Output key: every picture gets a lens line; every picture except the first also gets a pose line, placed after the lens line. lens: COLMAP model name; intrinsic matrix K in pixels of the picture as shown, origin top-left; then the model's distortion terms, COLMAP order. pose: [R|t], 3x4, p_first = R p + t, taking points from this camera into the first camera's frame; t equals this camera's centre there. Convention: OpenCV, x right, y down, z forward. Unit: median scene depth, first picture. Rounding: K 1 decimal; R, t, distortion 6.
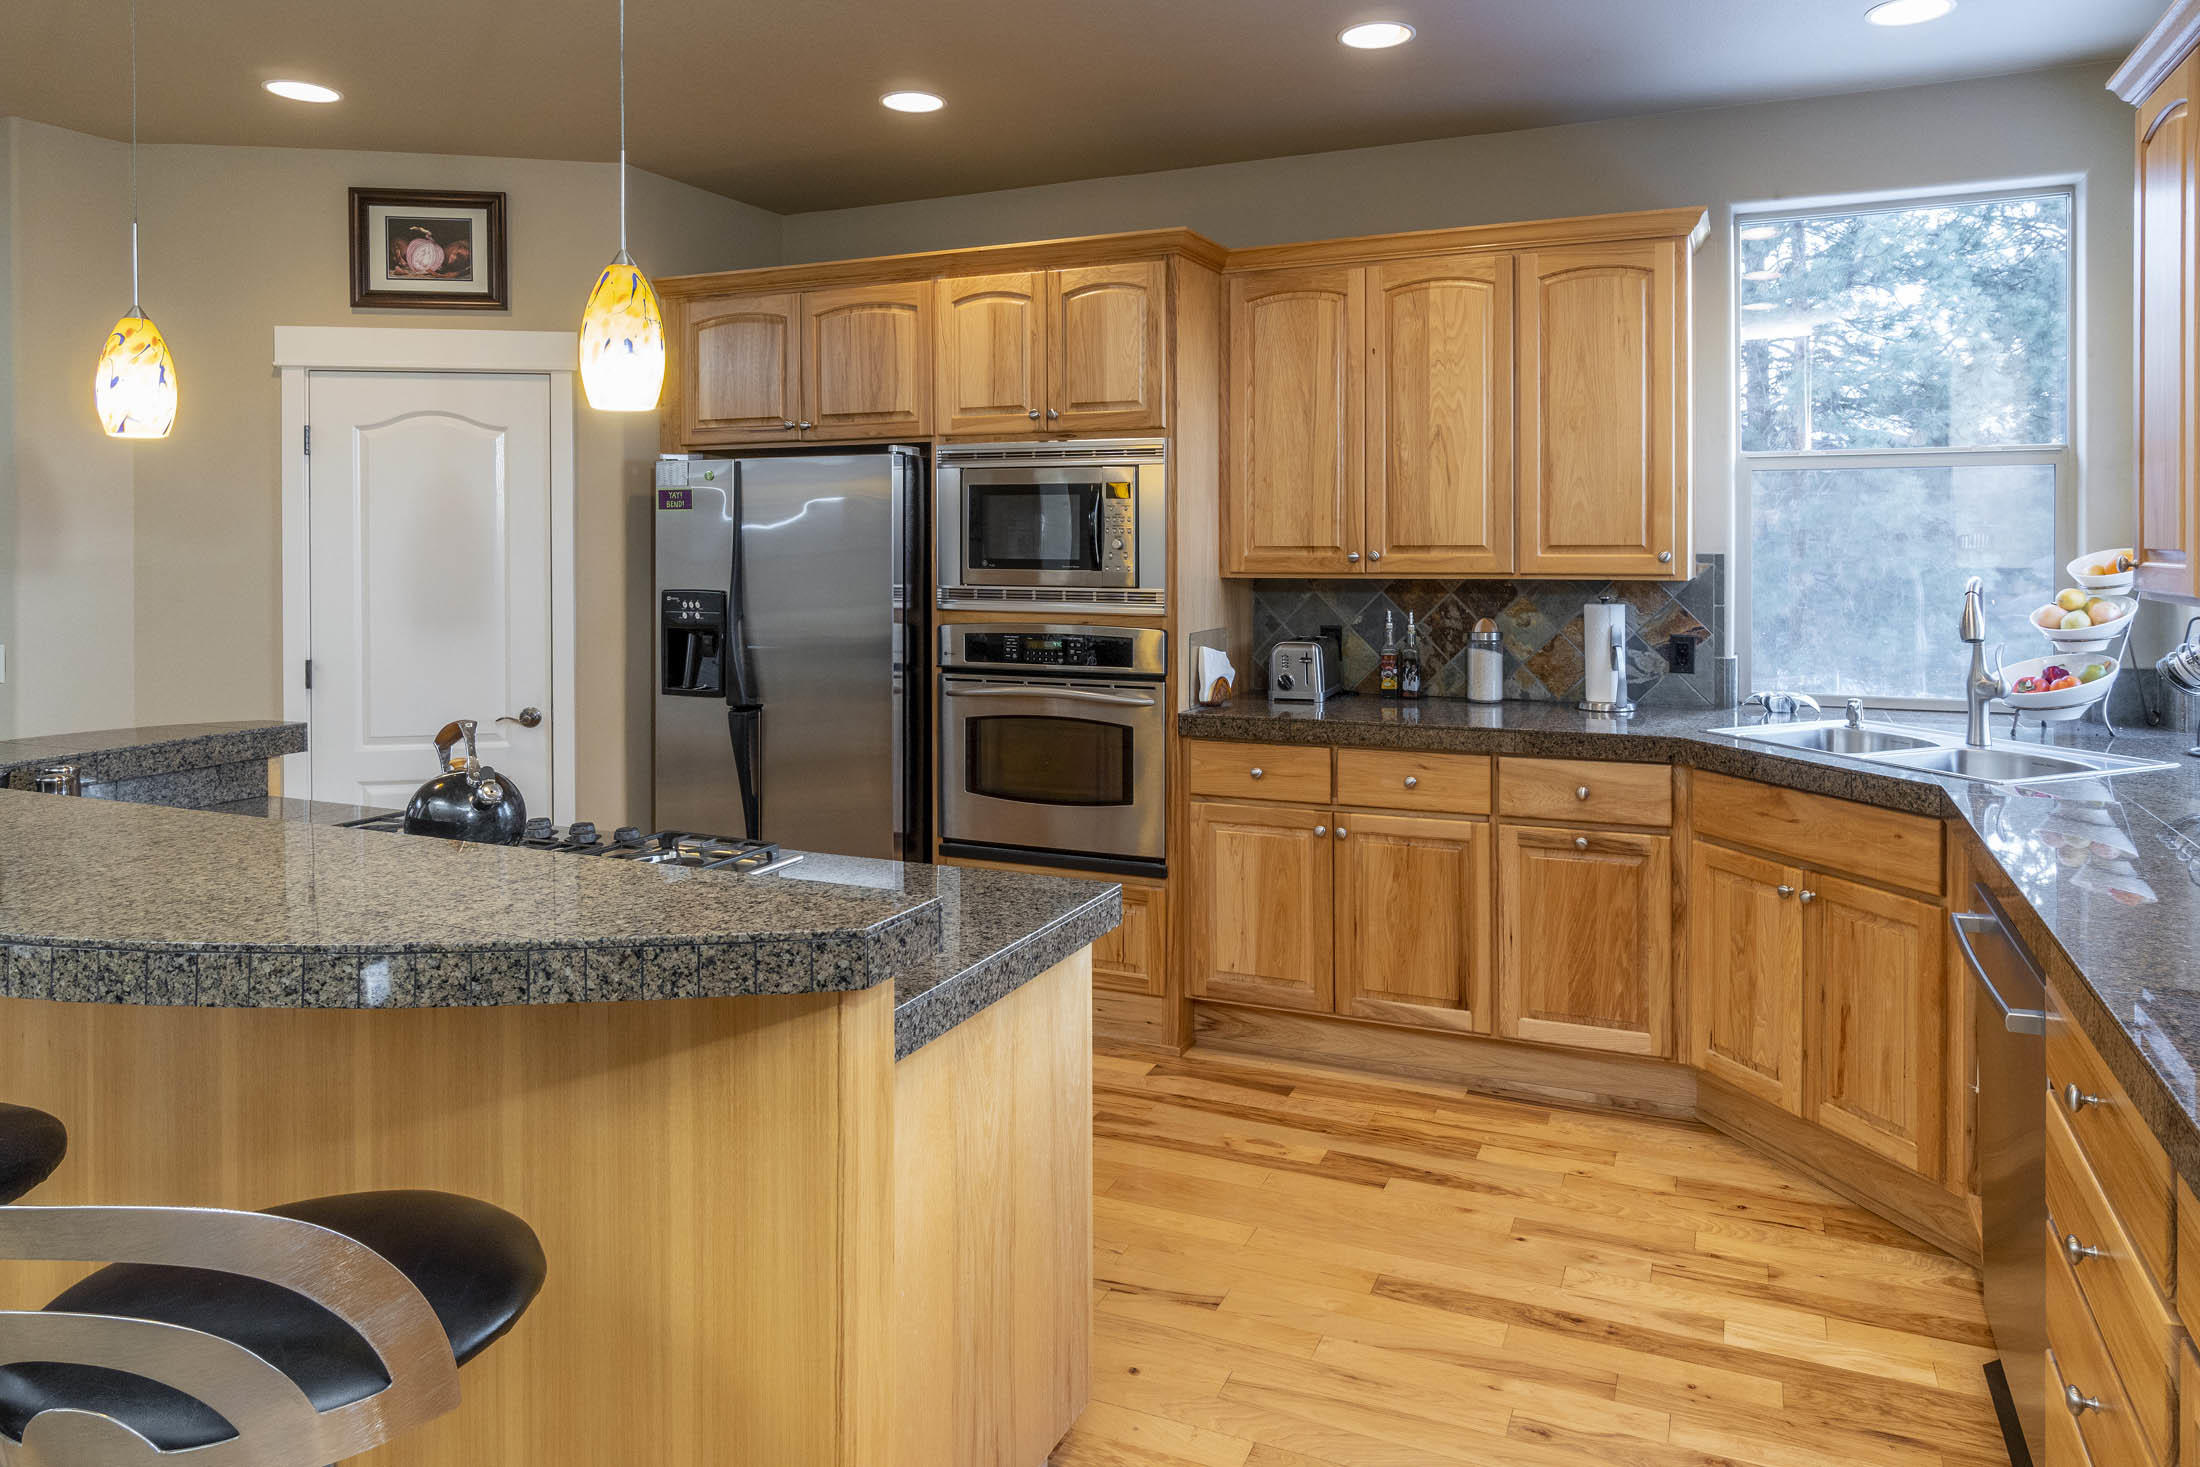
lens RADIAL K [[1331.6, 0, 1106.6], [0, 1331.6, 550.2], [0, 0, 1]] dist [-0.004166, -0.000374]
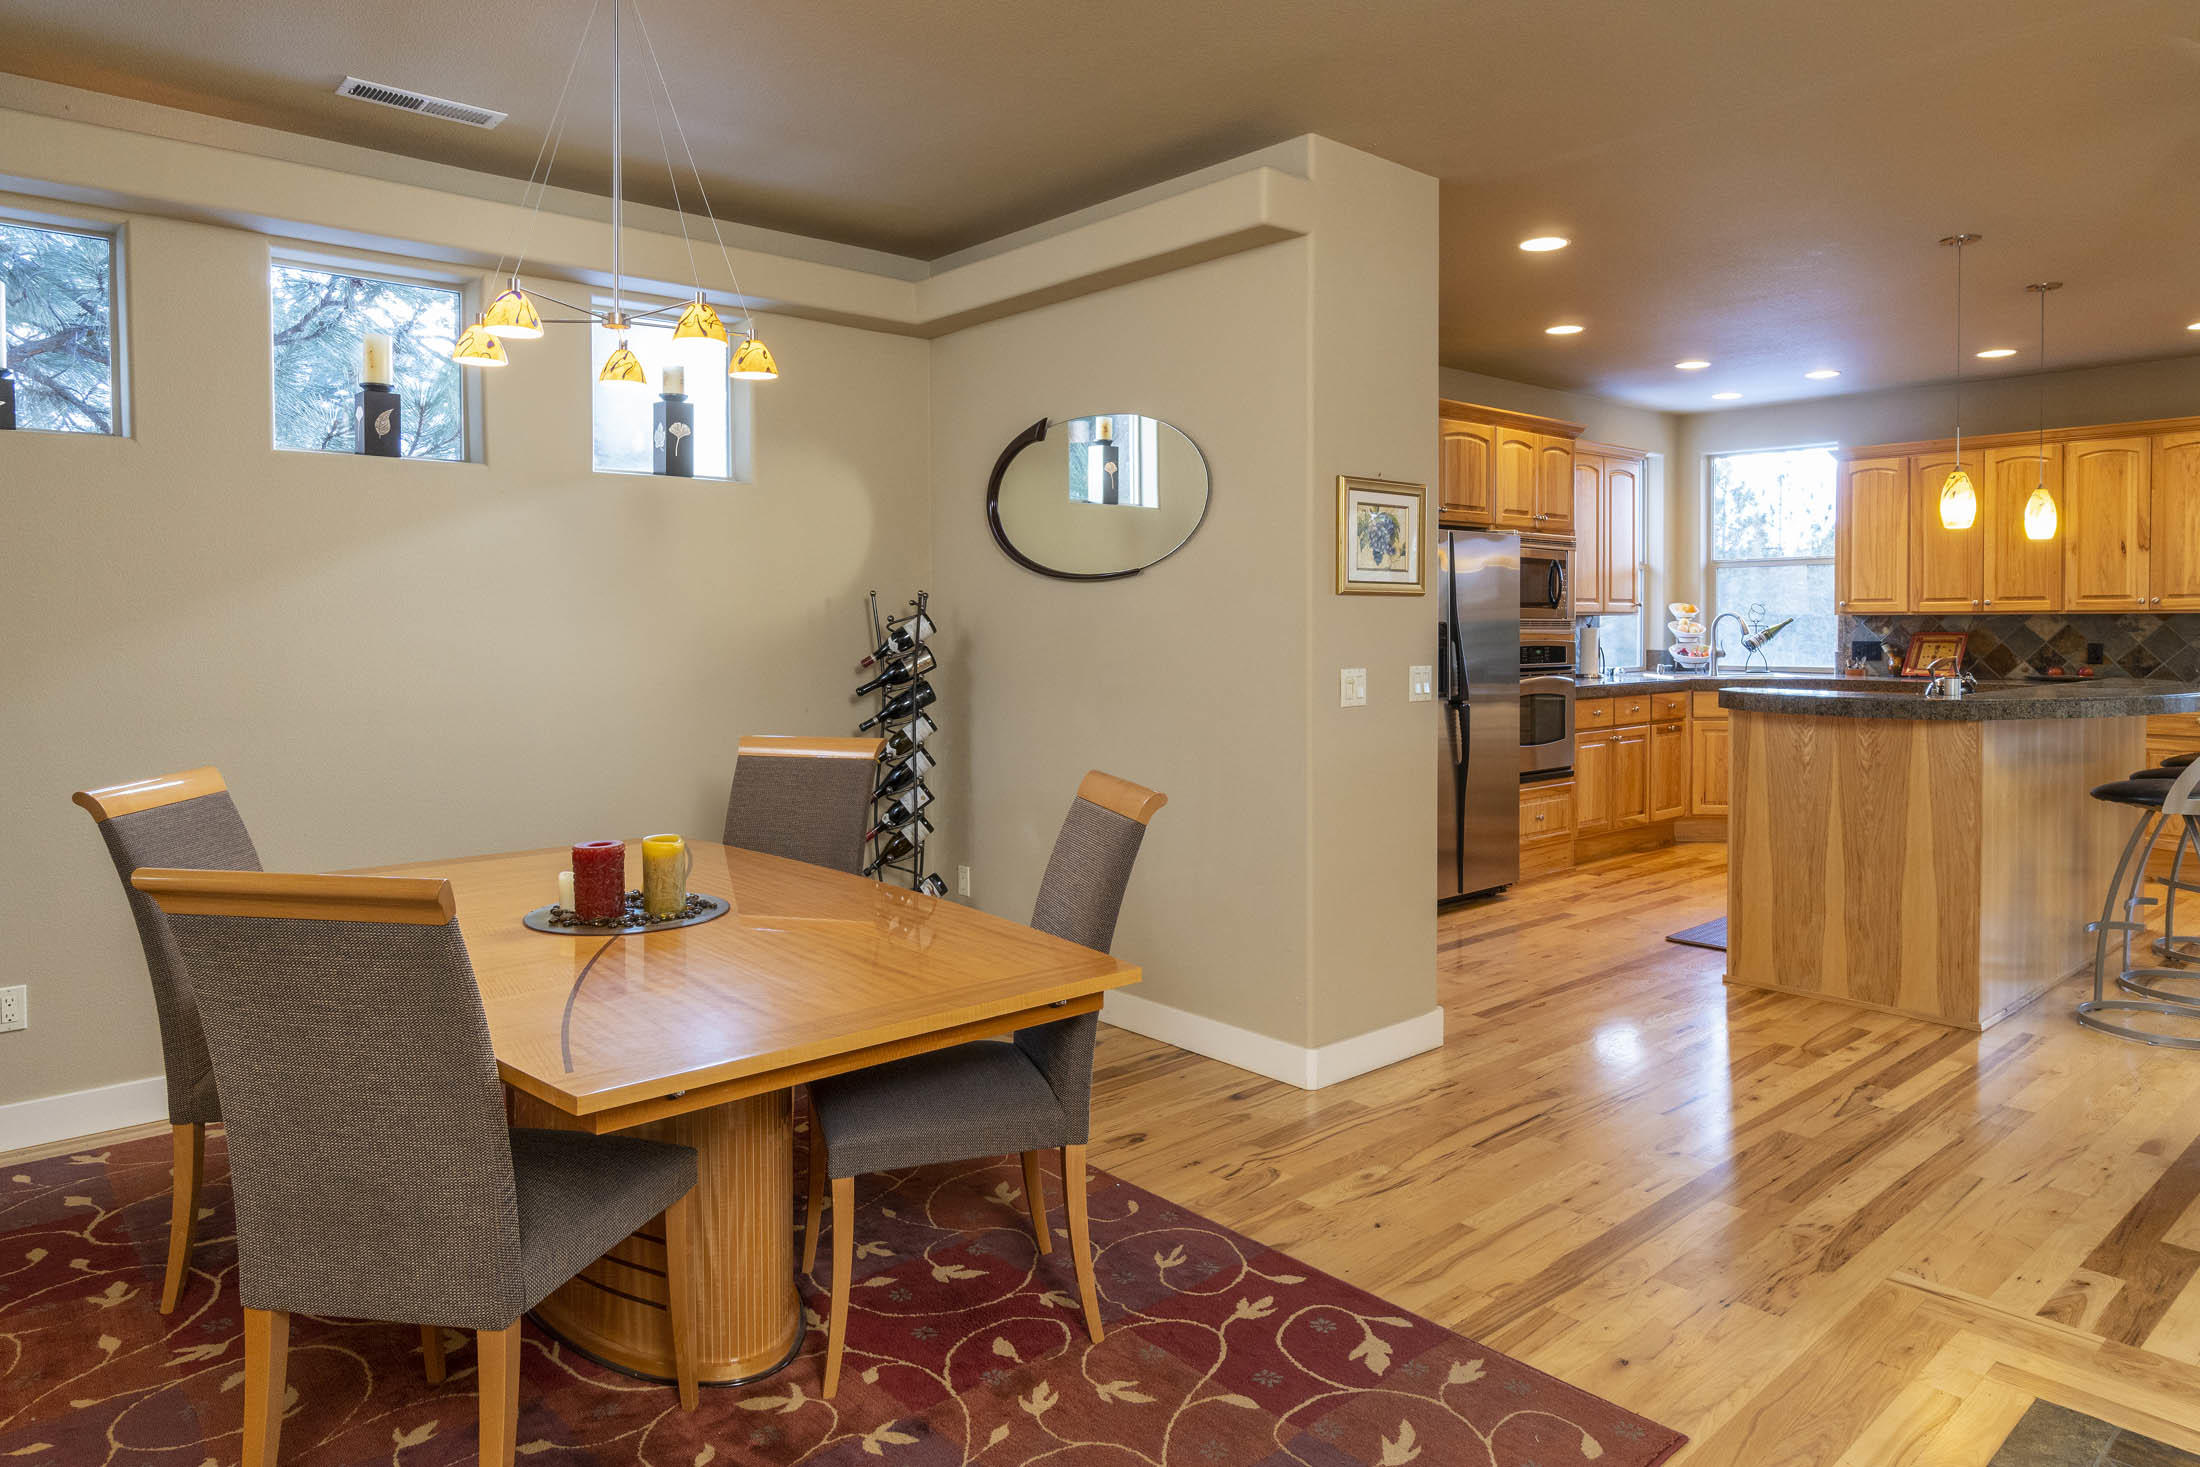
lens RADIAL K [[1373.9, 0, 1106.9], [0, 1373.9, 658.6], [0, 0, 1]] dist [-0.001062, 0.005752]
pose [[0.437437, -0.021014, 0.899003, -1.863095], [0.005700, 0.999772, 0.020596, 0.039223], [-0.899231, -0.003885, 0.437457, 0.715060]]
